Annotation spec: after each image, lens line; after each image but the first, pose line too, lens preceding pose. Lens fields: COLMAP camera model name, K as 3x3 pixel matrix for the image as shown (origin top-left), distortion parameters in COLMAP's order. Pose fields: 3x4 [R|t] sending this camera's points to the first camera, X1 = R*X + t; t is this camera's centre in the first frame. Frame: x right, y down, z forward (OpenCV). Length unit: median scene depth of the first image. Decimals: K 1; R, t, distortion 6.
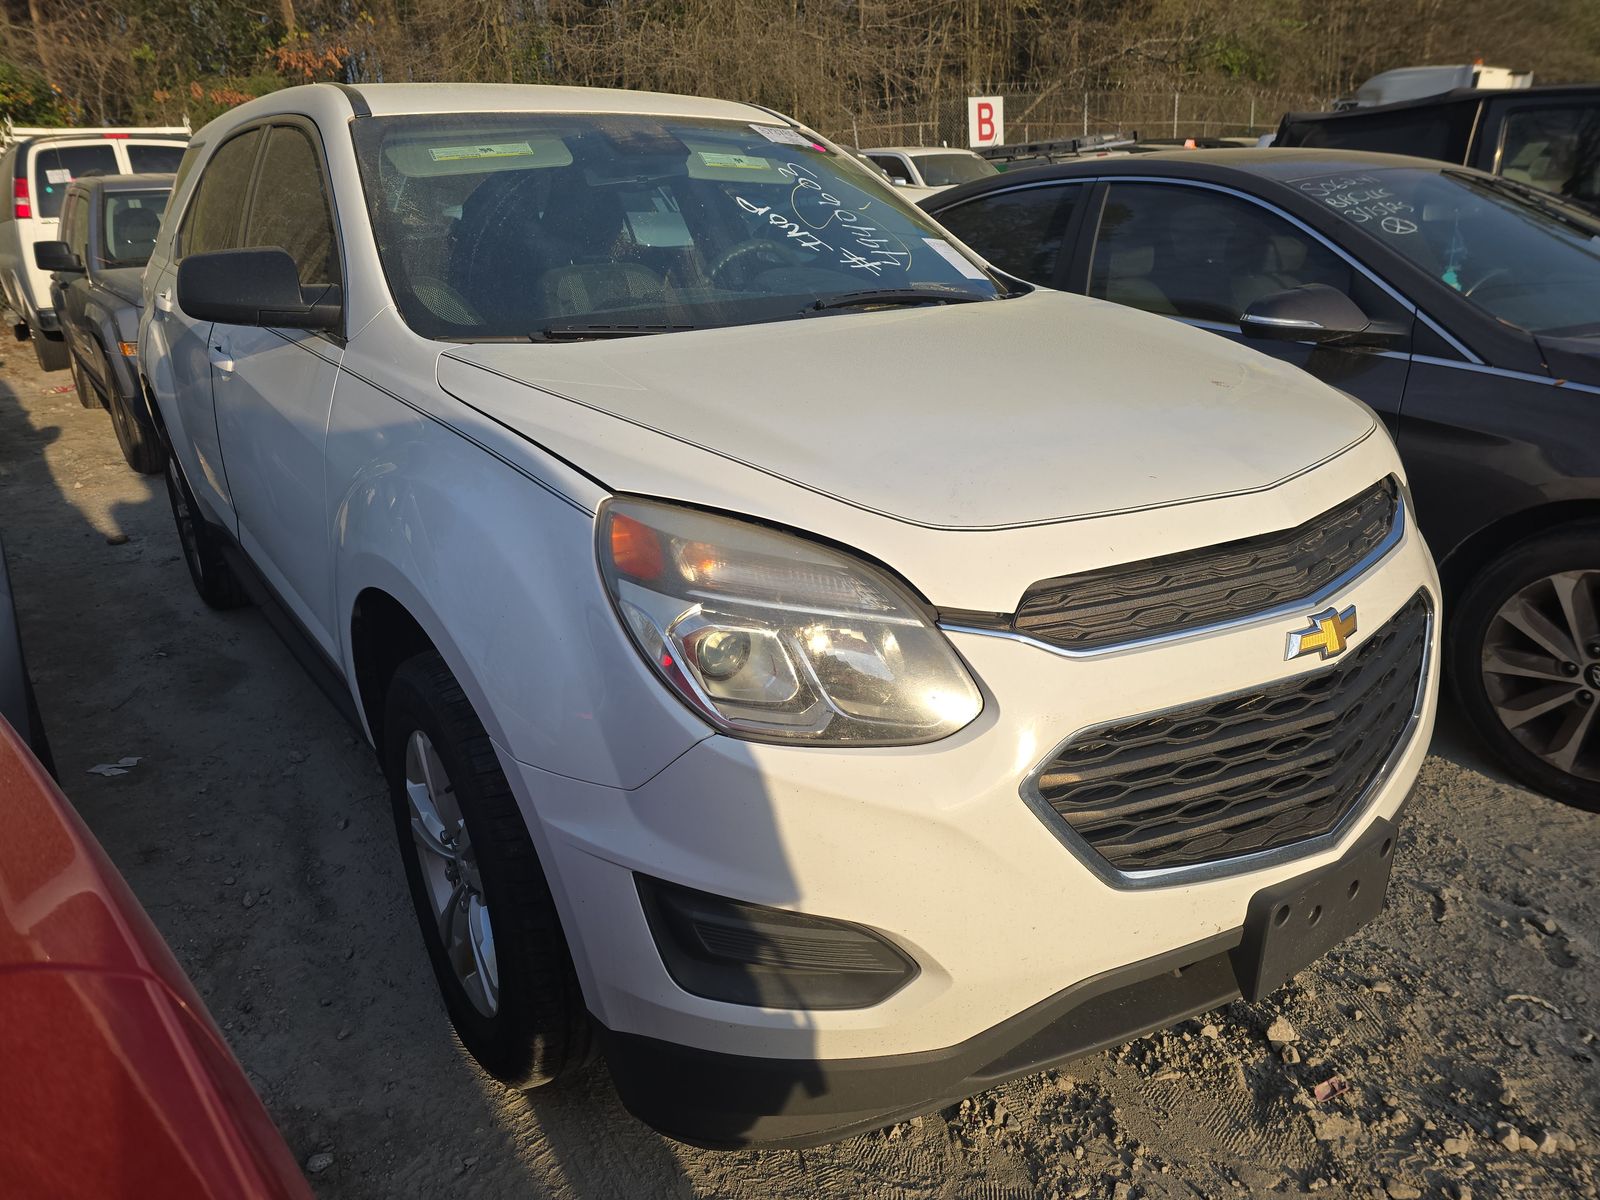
lens RADIAL K [[1078.5, 0, 798.5], [0, 1078.5, 599.9], [0, 0, 1]] dist [0.044894, -0.034179]
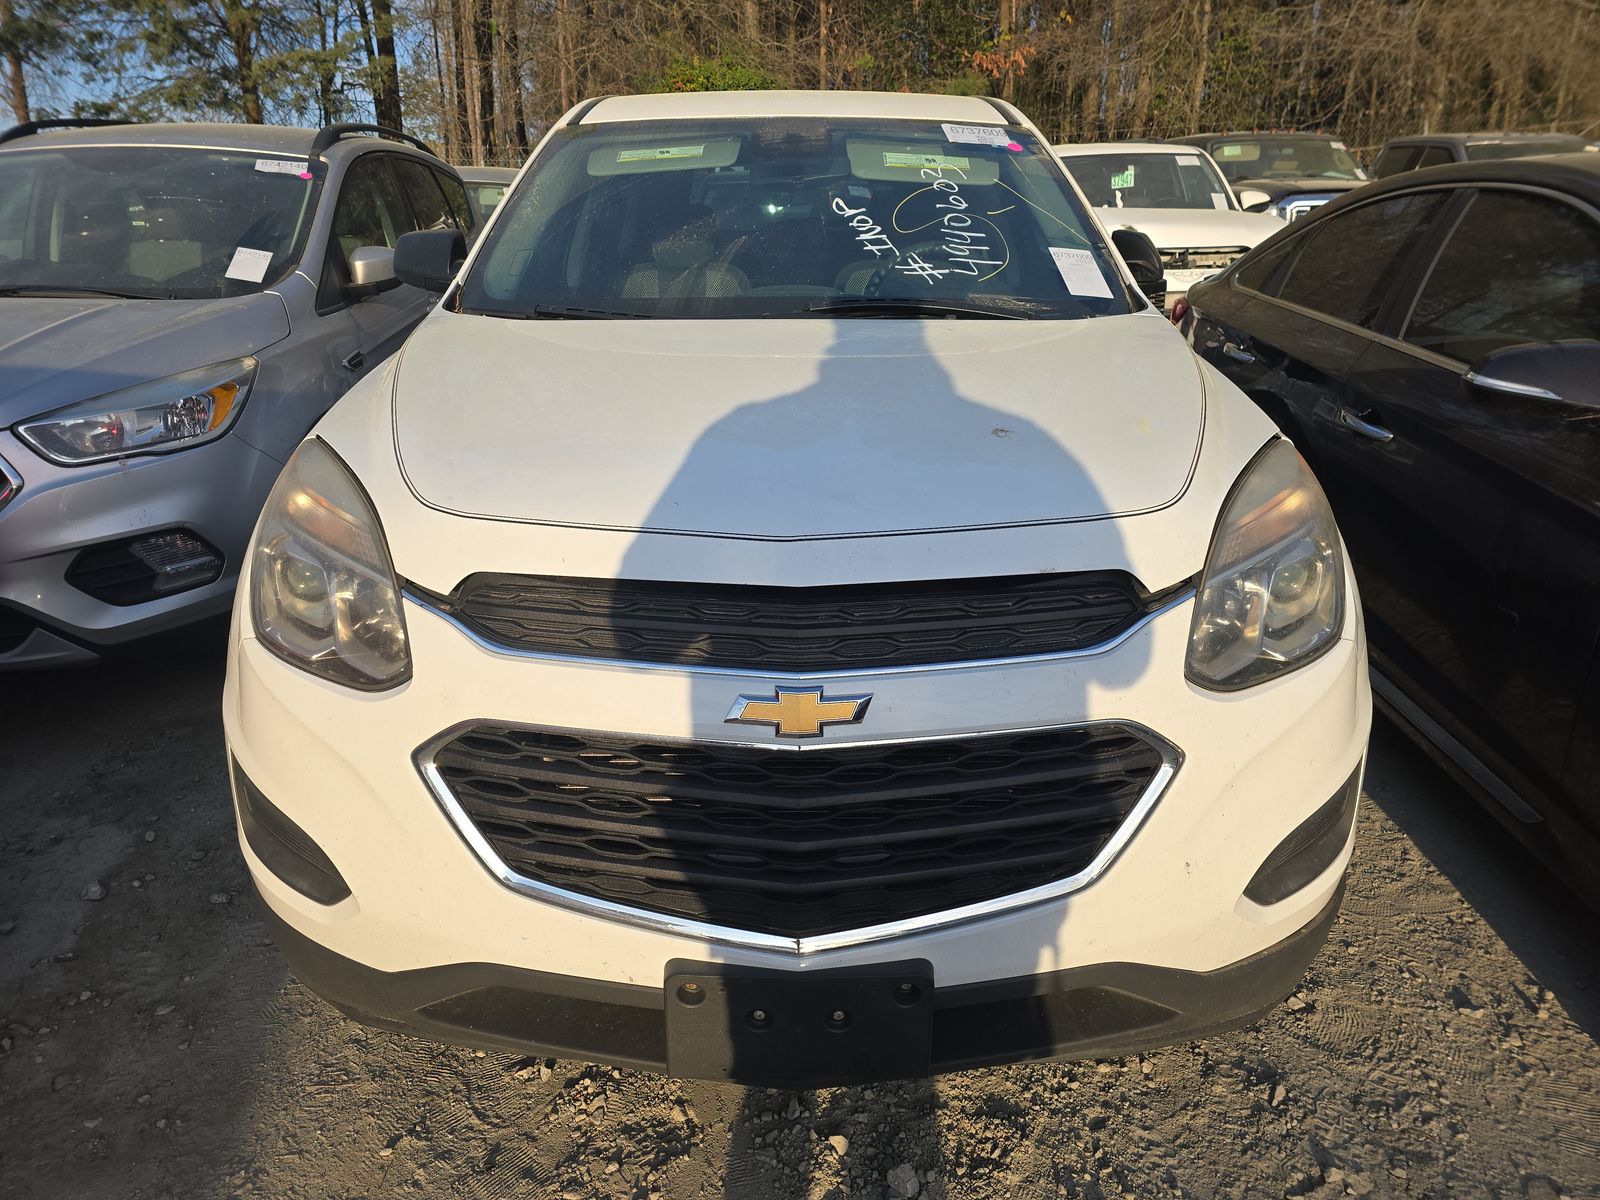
lens RADIAL K [[1078.5, 0, 798.1], [0, 1078.5, 598.9], [0, 0, 1]] dist [0.044894, -0.034179]
pose [[0.813121, 0.222711, -0.537805, 0.556801], [-0.220472, 0.972910, 0.069556, -0.070860], [0.538726, 0.062013, 0.840195, 0.154822]]
